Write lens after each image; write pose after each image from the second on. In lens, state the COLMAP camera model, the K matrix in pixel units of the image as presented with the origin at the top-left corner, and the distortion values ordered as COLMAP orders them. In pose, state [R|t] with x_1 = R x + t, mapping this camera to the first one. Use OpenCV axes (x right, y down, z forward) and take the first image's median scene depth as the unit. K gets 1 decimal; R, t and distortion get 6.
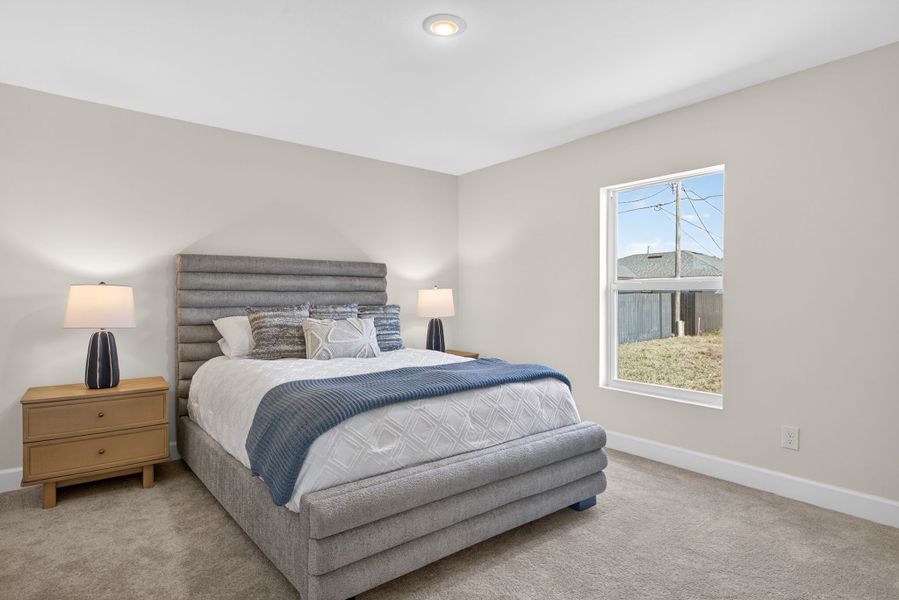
lens RADIAL K [[478.7, 0, 449.5], [0, 478.7, 300.0], [0, 0, 1]] dist [-0.002427, -0.000177]
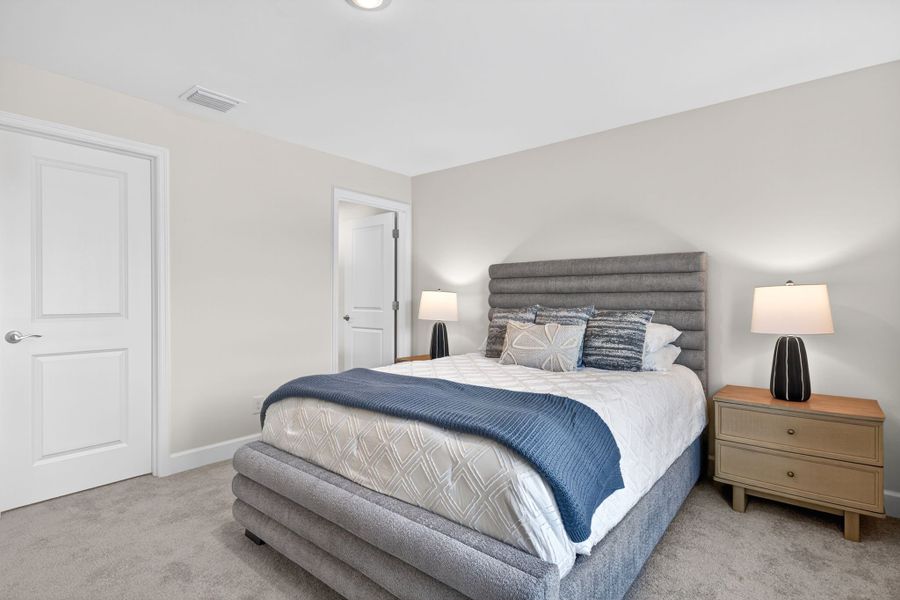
lens RADIAL K [[447.8, 0, 450.0], [0, 447.8, 300.0], [0, 0, 1]] dist [-0.002431, -0.000013]
pose [[0.210608, -0.002111, -0.977568, 0.535215], [-0.015012, 0.999873, -0.005393, 0.003469], [0.977455, 0.015811, 0.210549, 0.638427]]
